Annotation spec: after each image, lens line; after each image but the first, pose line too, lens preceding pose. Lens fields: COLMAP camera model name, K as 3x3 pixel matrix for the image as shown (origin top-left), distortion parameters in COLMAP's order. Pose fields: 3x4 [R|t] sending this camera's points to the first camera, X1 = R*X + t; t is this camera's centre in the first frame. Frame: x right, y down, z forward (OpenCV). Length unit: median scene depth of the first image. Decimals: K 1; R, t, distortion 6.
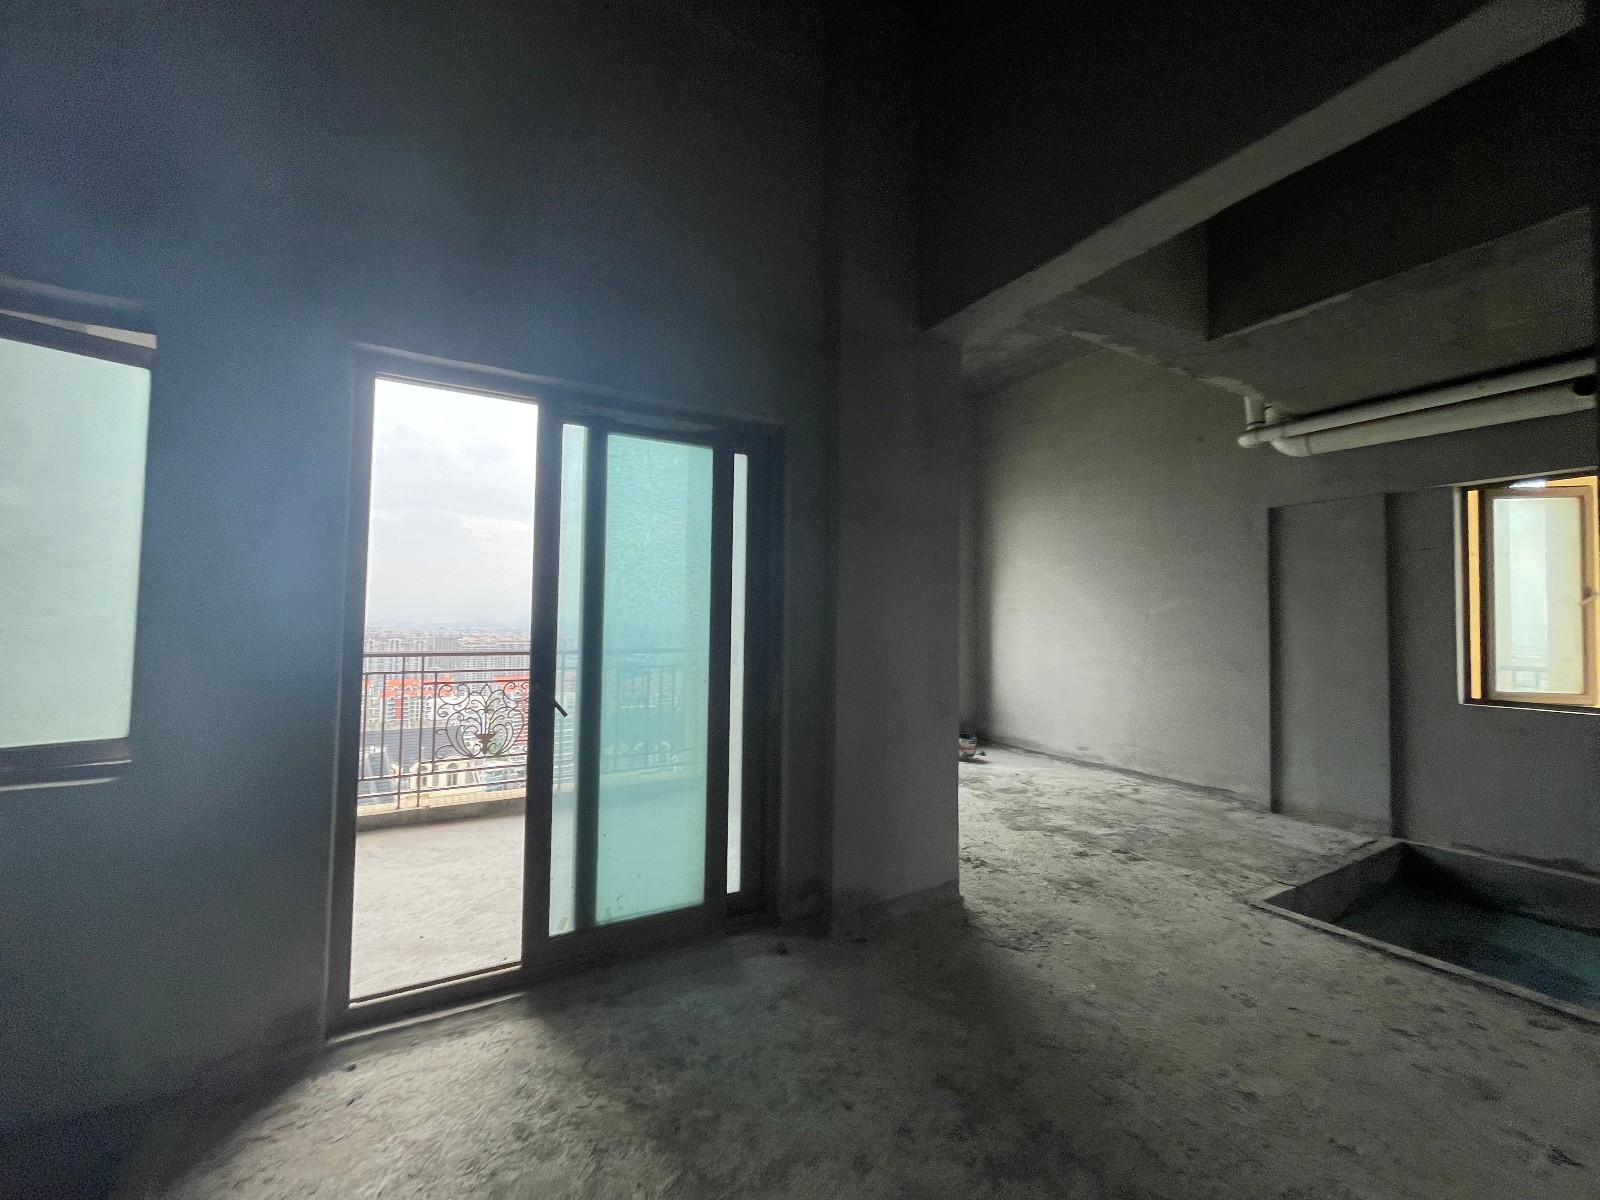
lens RADIAL K [[648.1, 0, 799.8], [0, 648.1, 599.0], [0, 0, 1]] dist [-0.001765, 0.000372]
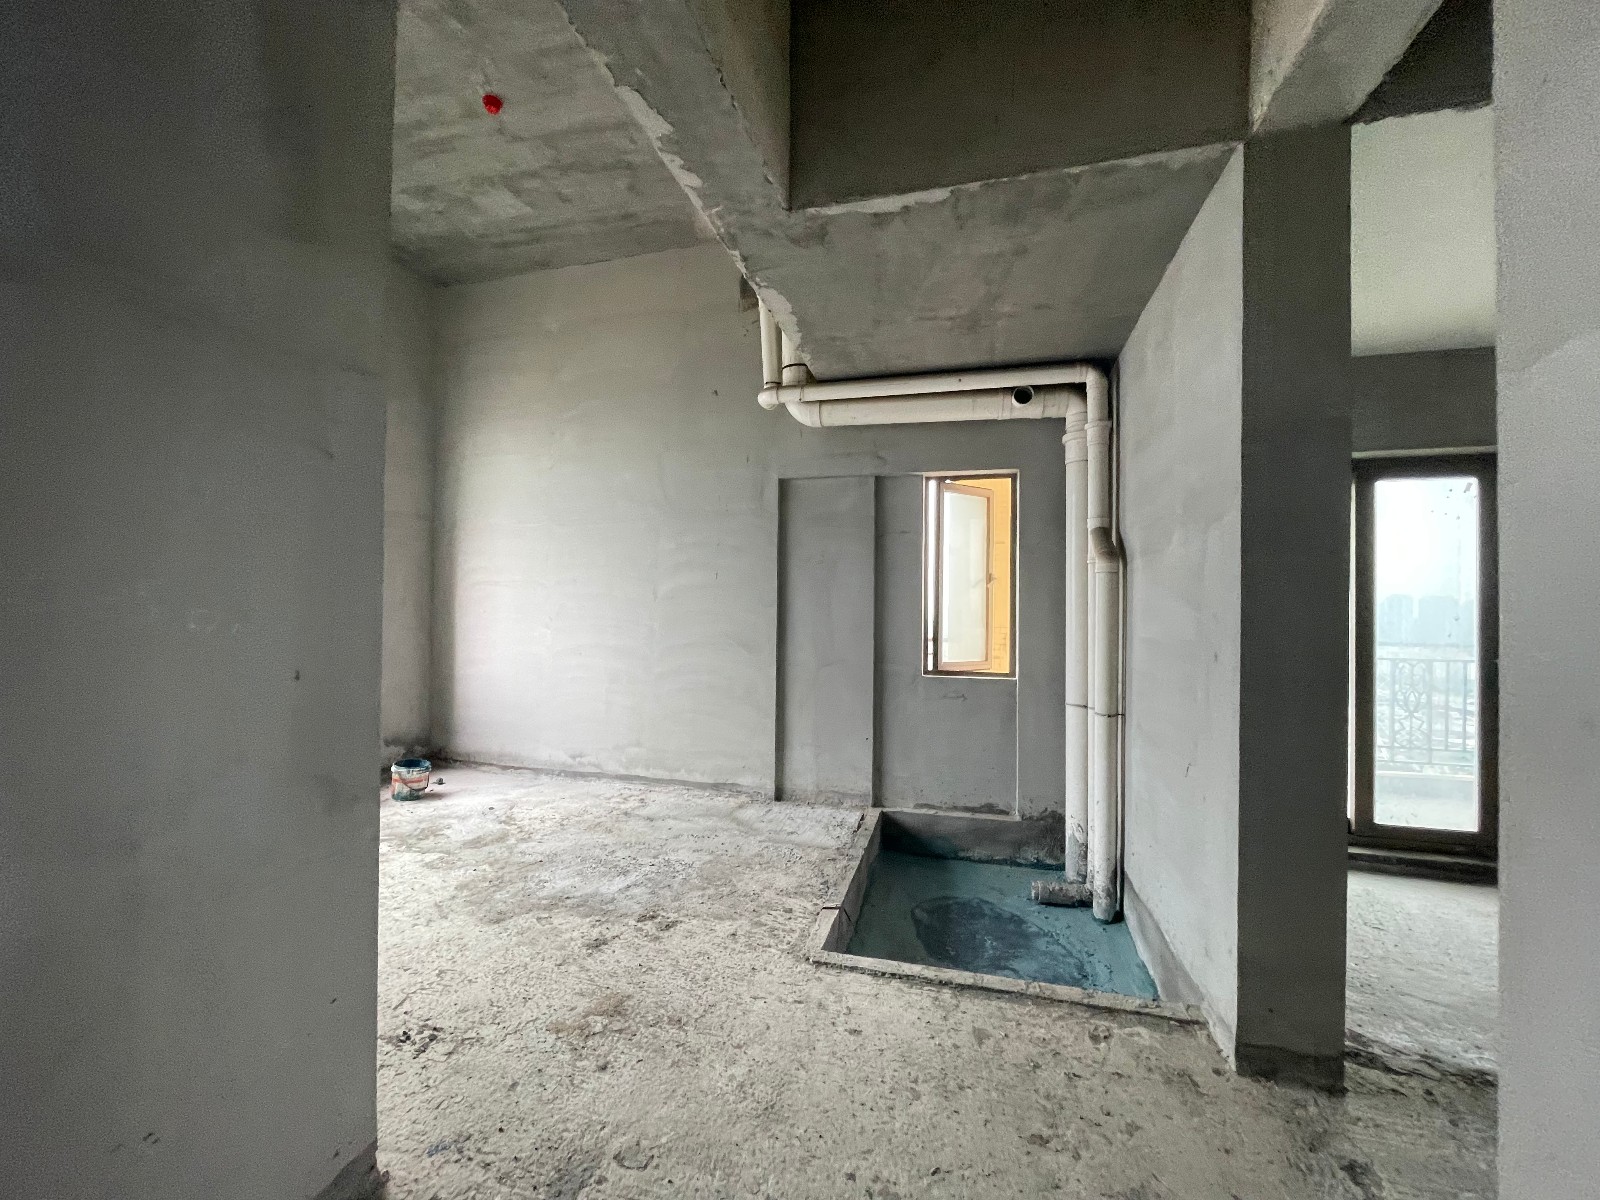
lens RADIAL K [[648.1, 0, 802.4], [0, 648.1, 605.5], [0, 0, 1]] dist [-0.001765, 0.000372]
pose [[0.710349, -0.001707, 0.703848, 0.104129], [-0.030341, 0.998993, 0.033045, 0.013294], [-0.703196, -0.044829, 0.709582, 0.358381]]
